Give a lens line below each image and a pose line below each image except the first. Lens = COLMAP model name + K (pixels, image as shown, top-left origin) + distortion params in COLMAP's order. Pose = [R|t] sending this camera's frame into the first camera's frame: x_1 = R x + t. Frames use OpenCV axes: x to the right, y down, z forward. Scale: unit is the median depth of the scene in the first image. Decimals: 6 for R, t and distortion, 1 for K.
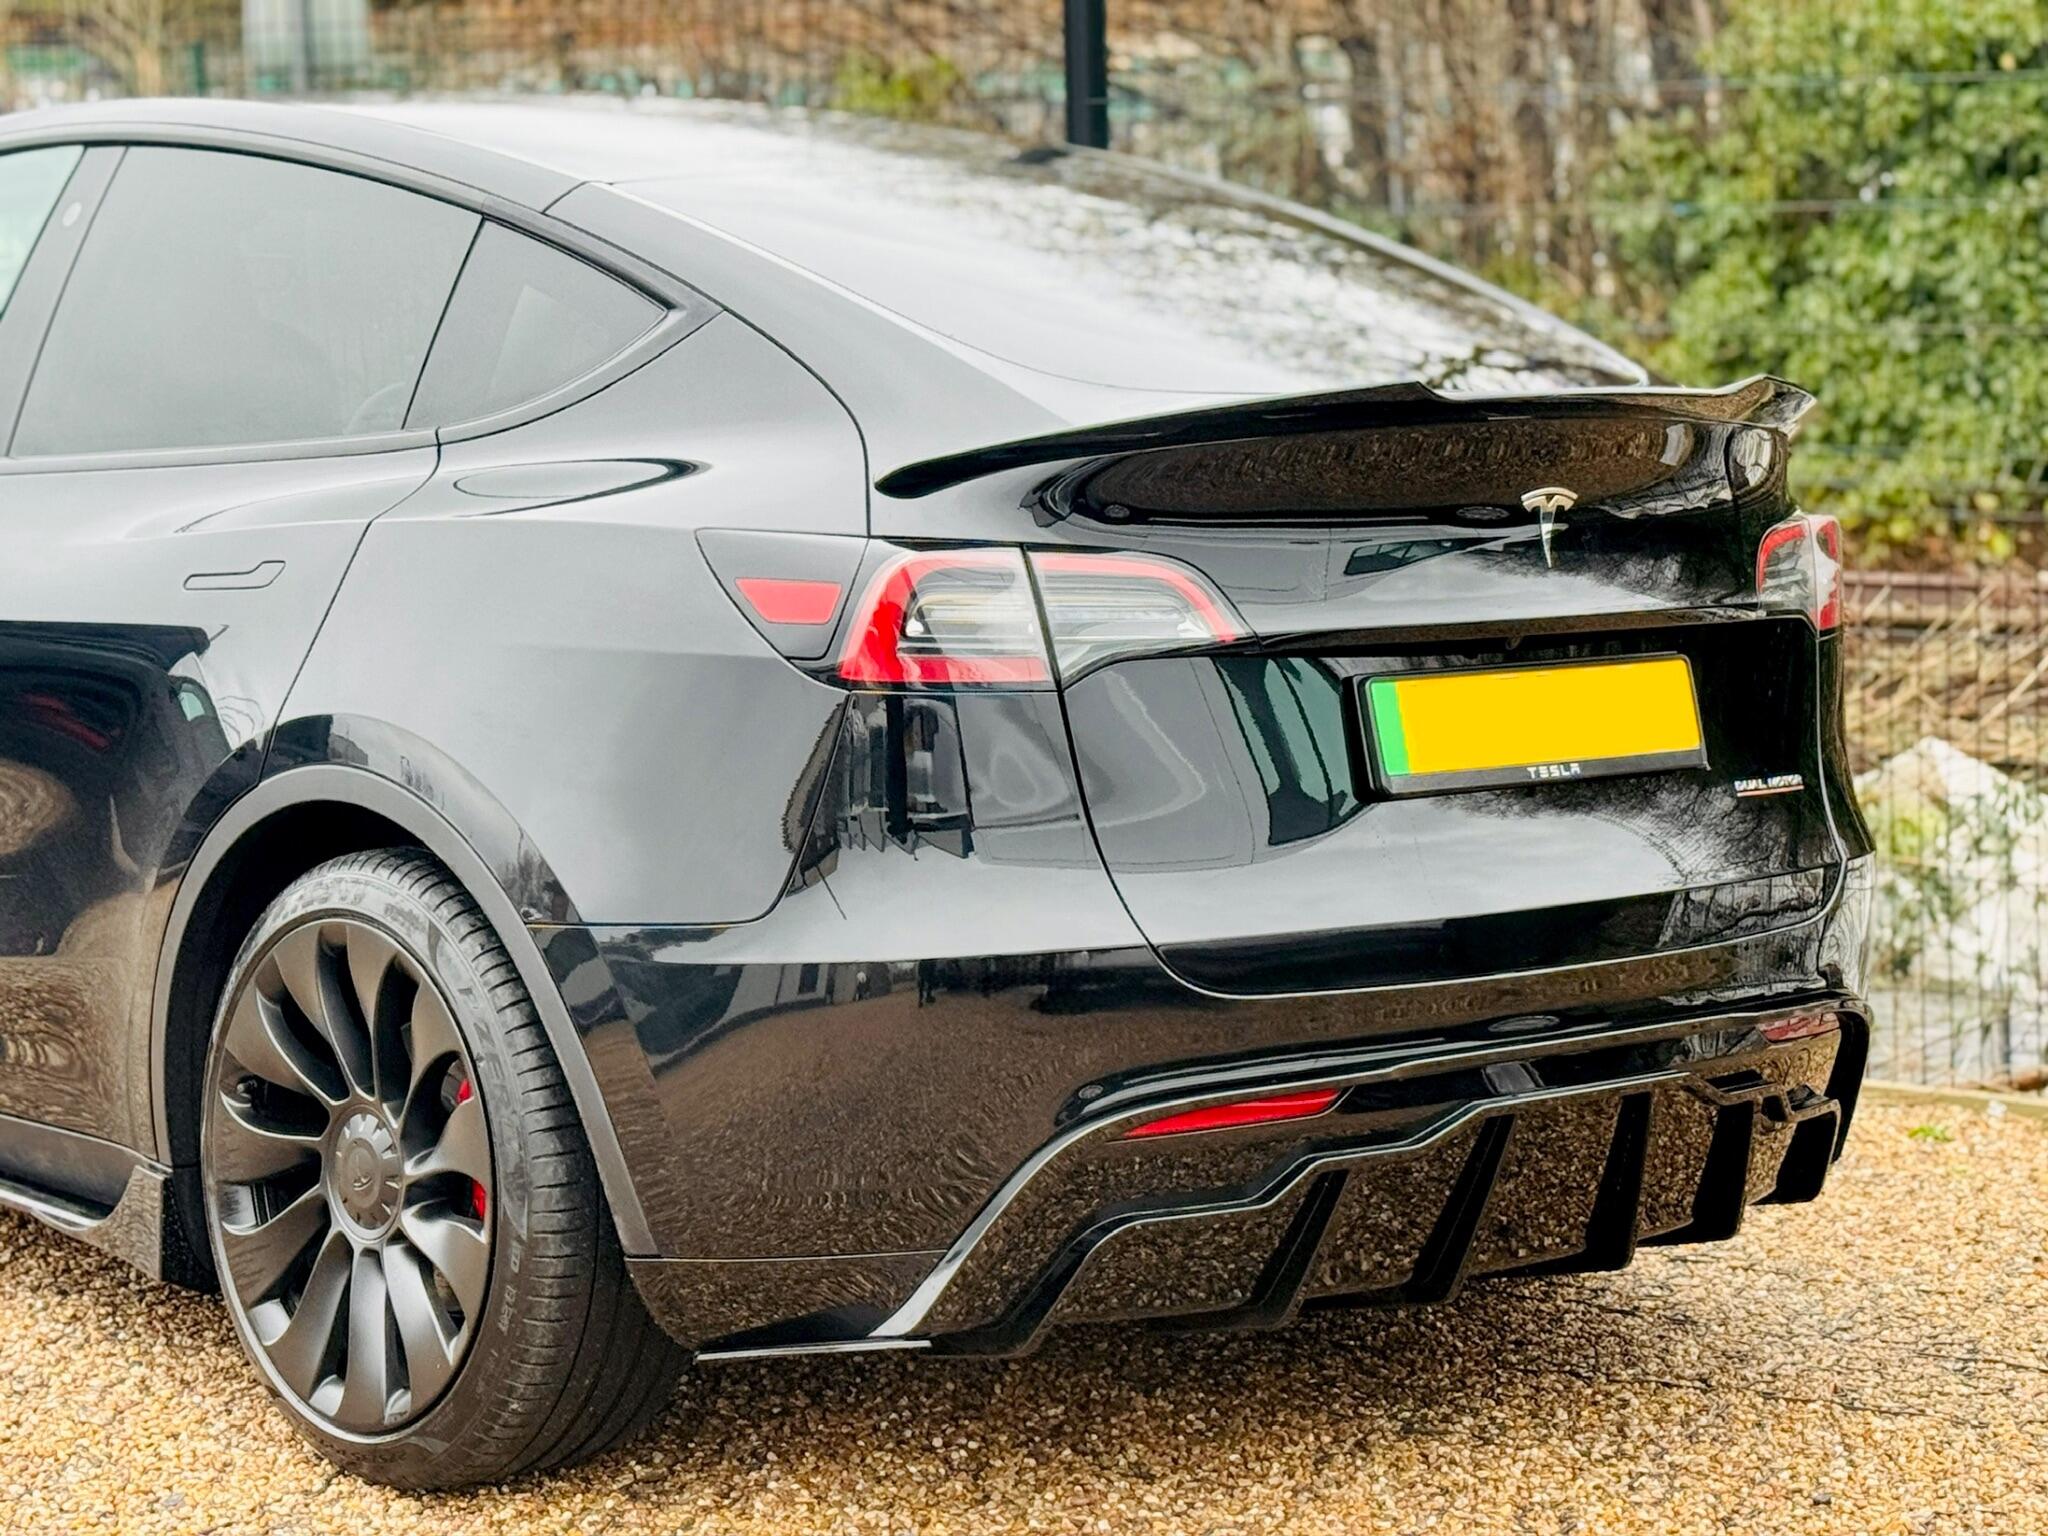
lens RADIAL K [[4440.5, 0, 1007.2], [0, 4440.5, 770.5], [0, 0, 1]] dist [0.115152, 0.000000]
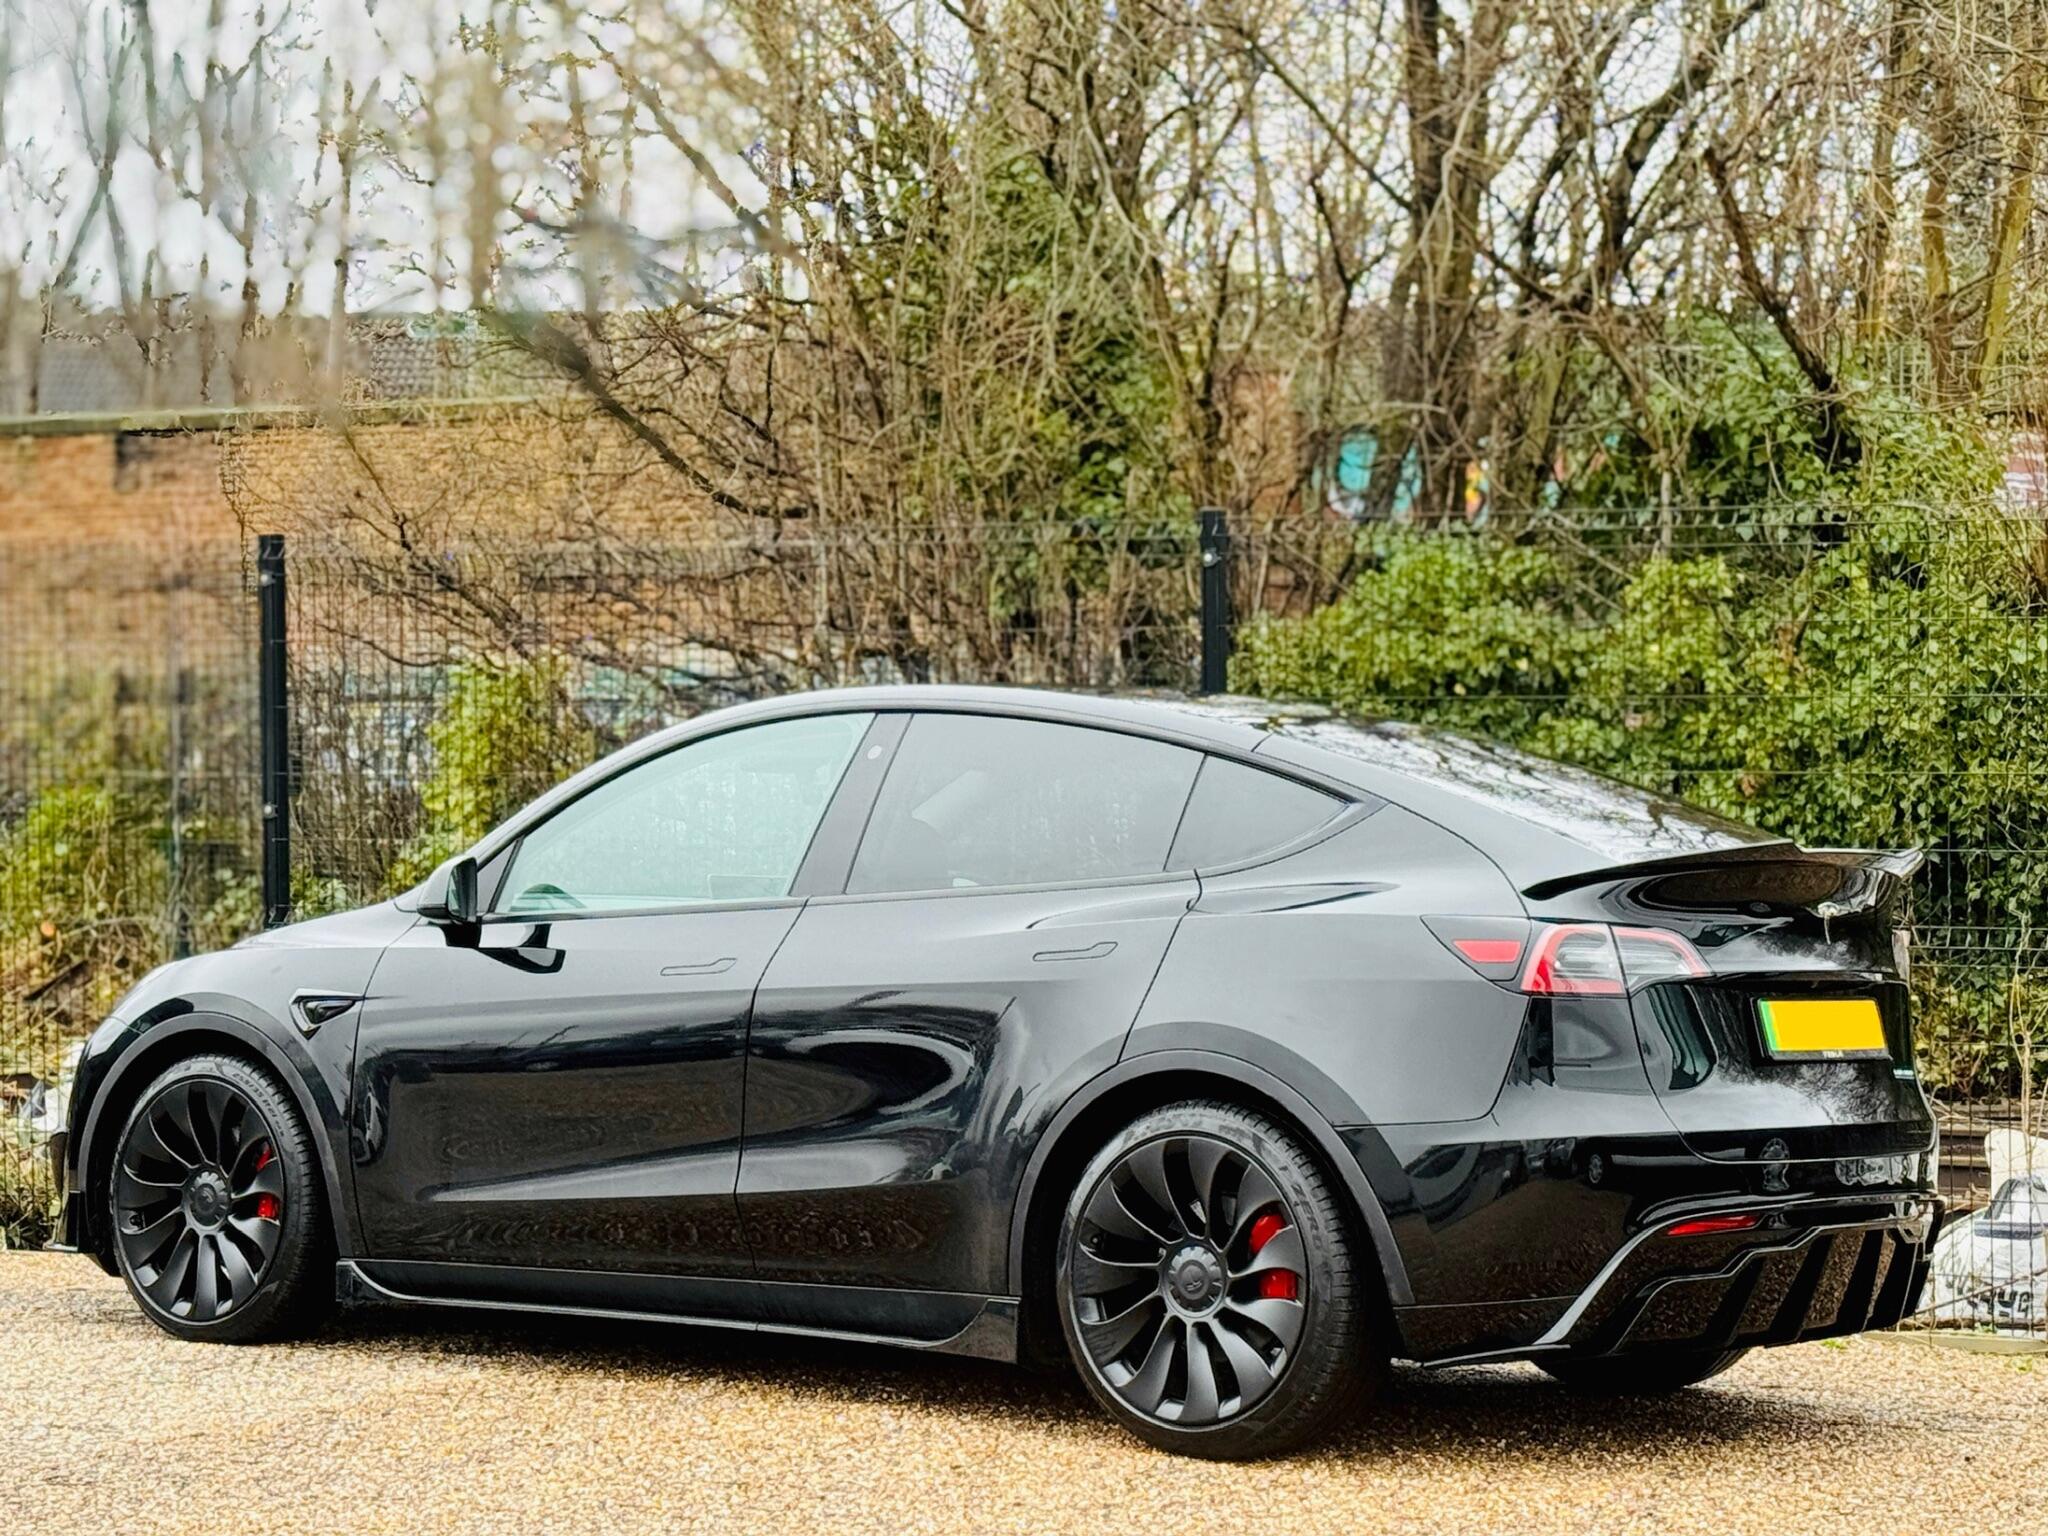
lens RADIAL K [[4440.5, 0, 1014.3], [0, 4440.5, 708.9], [0, 0, 1]] dist [0.115152, 0.000000]
pose [[0.978852, 0.020142, 0.203577, -0.561878], [0.010510, 0.988876, -0.148371, 0.123151], [-0.204301, 0.147373, 0.967751, -0.721288]]
